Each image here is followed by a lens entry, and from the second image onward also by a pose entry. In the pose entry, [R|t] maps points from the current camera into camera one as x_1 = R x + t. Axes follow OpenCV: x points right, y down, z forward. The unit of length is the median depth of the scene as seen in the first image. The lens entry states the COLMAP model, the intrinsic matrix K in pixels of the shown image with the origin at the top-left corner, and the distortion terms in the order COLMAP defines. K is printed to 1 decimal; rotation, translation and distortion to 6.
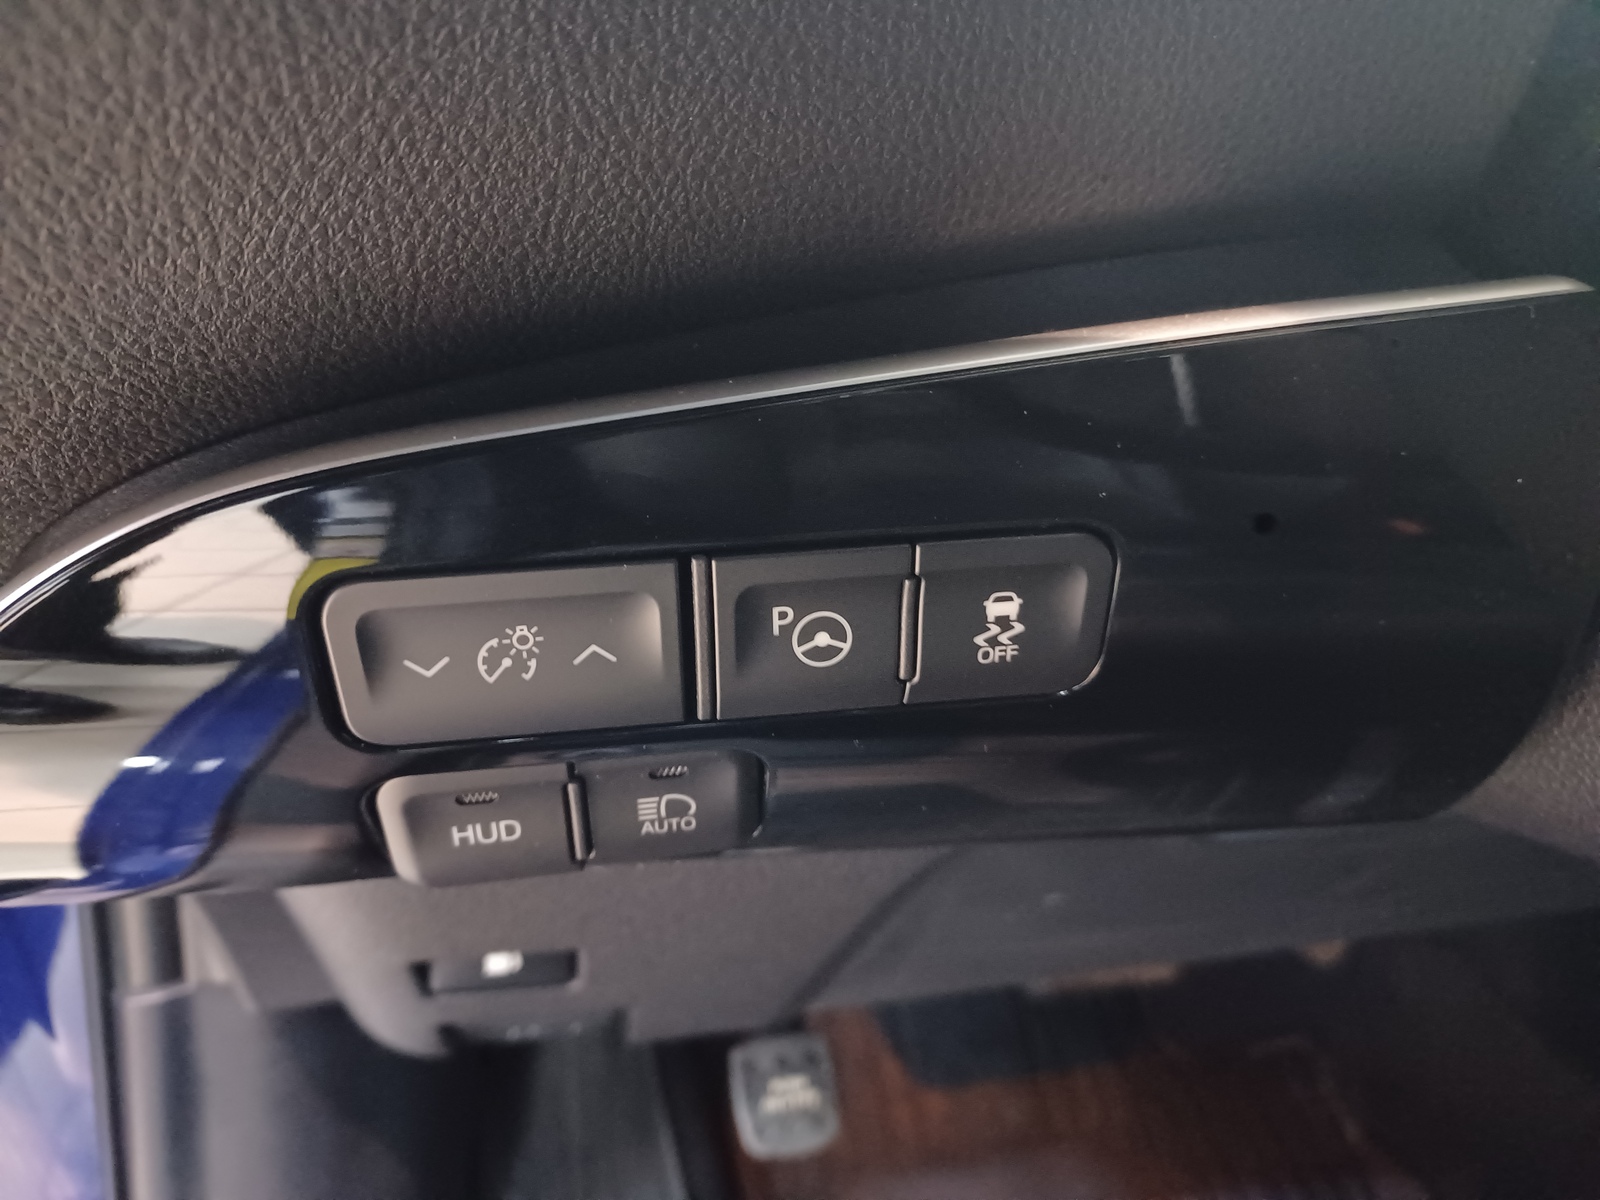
lens RADIAL K [[1098.6, 0, 800.0], [0, 1098.6, 600.0], [0, 0, 1]] dist [0.001443, -0.000405]
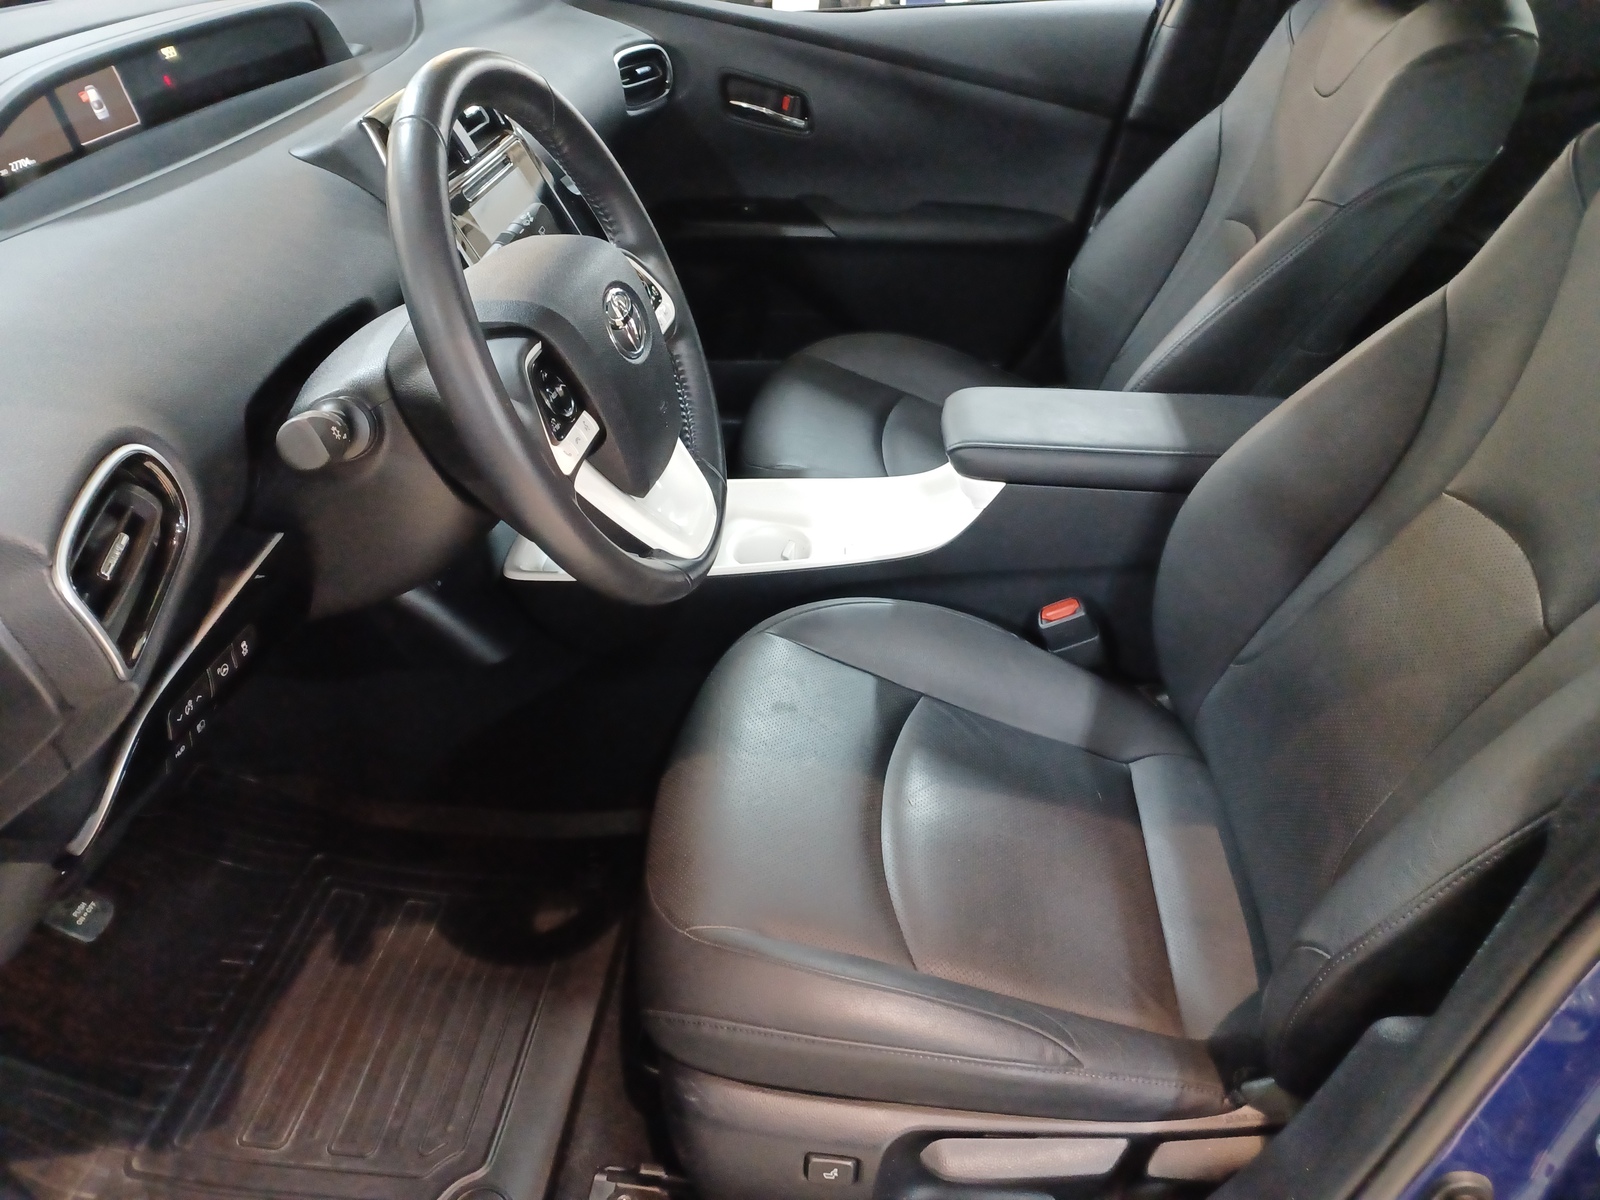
lens RADIAL K [[1098.6, 0, 800.0], [0, 1098.6, 600.0], [0, 0, 1]] dist [0.001443, -0.000405]
pose [[0.330867, -0.549754, 0.767006, -2.282696], [0.355791, 0.825475, 0.438182, -1.277164], [-0.874037, 0.127914, 0.468720, -3.382466]]
